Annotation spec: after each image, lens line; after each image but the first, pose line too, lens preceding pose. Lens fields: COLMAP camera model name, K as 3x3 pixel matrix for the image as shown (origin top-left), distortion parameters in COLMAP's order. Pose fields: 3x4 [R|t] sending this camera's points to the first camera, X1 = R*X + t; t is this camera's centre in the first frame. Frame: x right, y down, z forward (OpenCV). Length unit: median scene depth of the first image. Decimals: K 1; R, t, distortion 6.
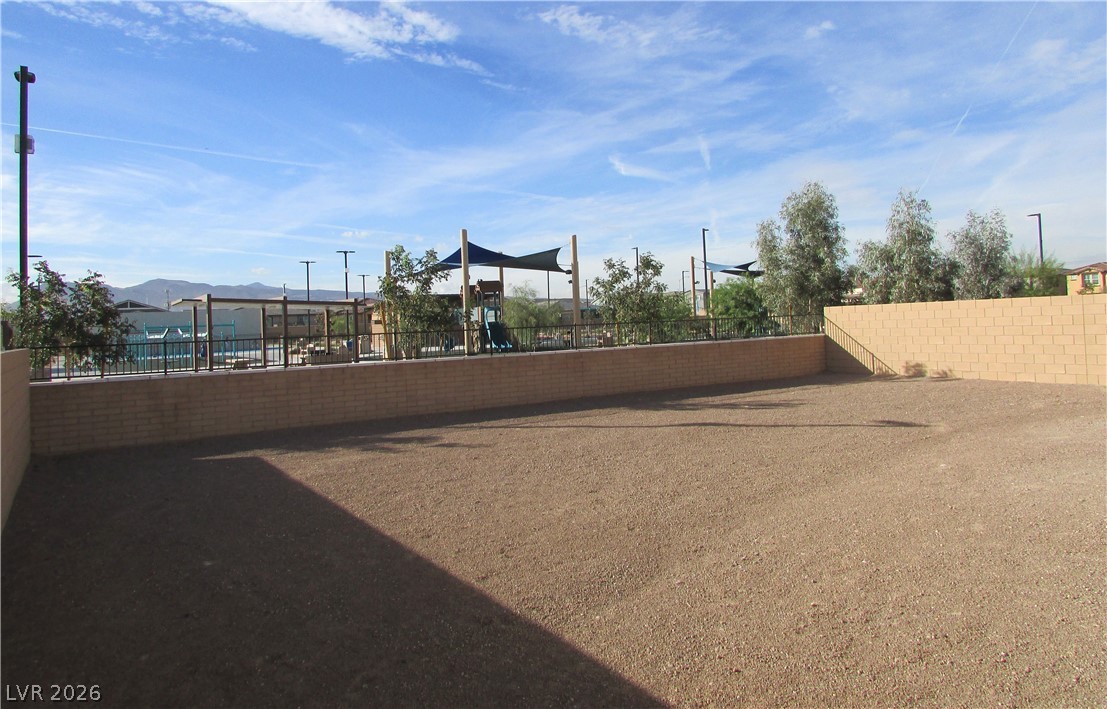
lens RADIAL K [[791.2, 0, 563.8], [0, 791.2, 297.6], [0, 0, 1]] dist [-0.022296, 0.009835]
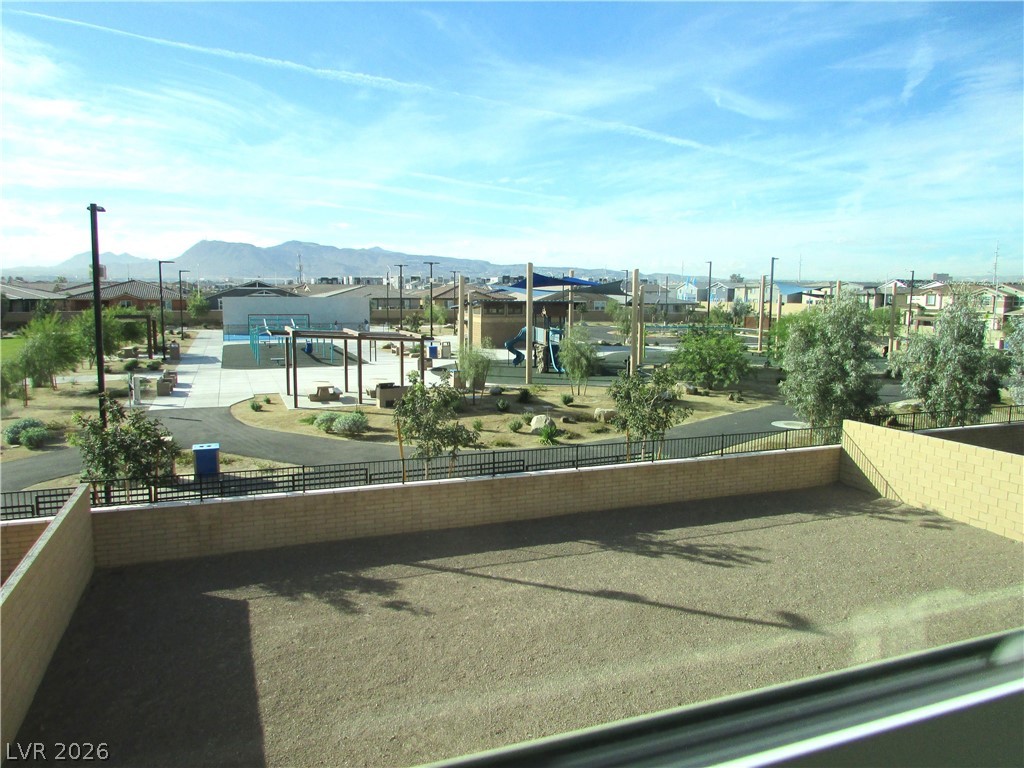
lens RADIAL K [[729.3, 0, 518.2], [0, 729.3, 404.7], [0, 0, 1]] dist [-0.032085, 0.023411]
pose [[0.982625, 0.075384, -0.169603, 0.109247], [-0.043905, 0.982276, 0.182225, -0.217080], [0.180334, -0.171612, 0.968519, 0.052146]]
